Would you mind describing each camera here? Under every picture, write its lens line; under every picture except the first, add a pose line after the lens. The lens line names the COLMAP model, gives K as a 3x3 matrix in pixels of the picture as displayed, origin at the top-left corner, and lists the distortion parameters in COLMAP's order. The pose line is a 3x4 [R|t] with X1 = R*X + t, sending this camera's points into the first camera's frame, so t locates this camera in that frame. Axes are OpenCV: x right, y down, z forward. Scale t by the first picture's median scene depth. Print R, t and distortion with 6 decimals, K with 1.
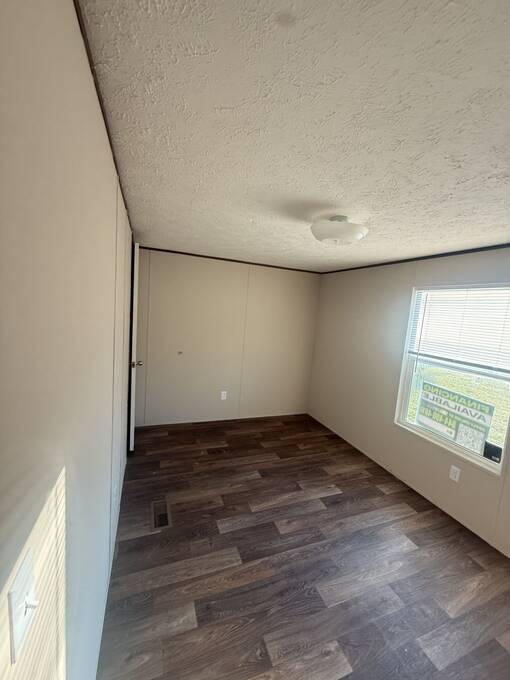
lens RADIAL K [[270.4, 0, 255.0], [0, 270.4, 340.0], [0, 0, 1]] dist [-0.000509, 0.000223]
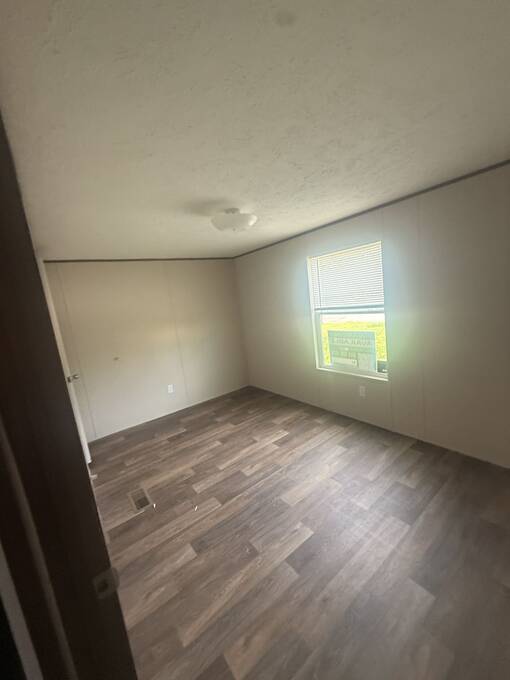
lens RADIAL K [[270.4, 0, 255.0], [0, 270.4, 340.0], [0, 0, 1]] dist [-0.000509, 0.000223]
pose [[0.942950, -0.236152, 0.234684, -0.011705], [0.227054, 0.971679, 0.065466, 0.045673], [-0.243497, -0.008445, 0.969865, -0.161651]]
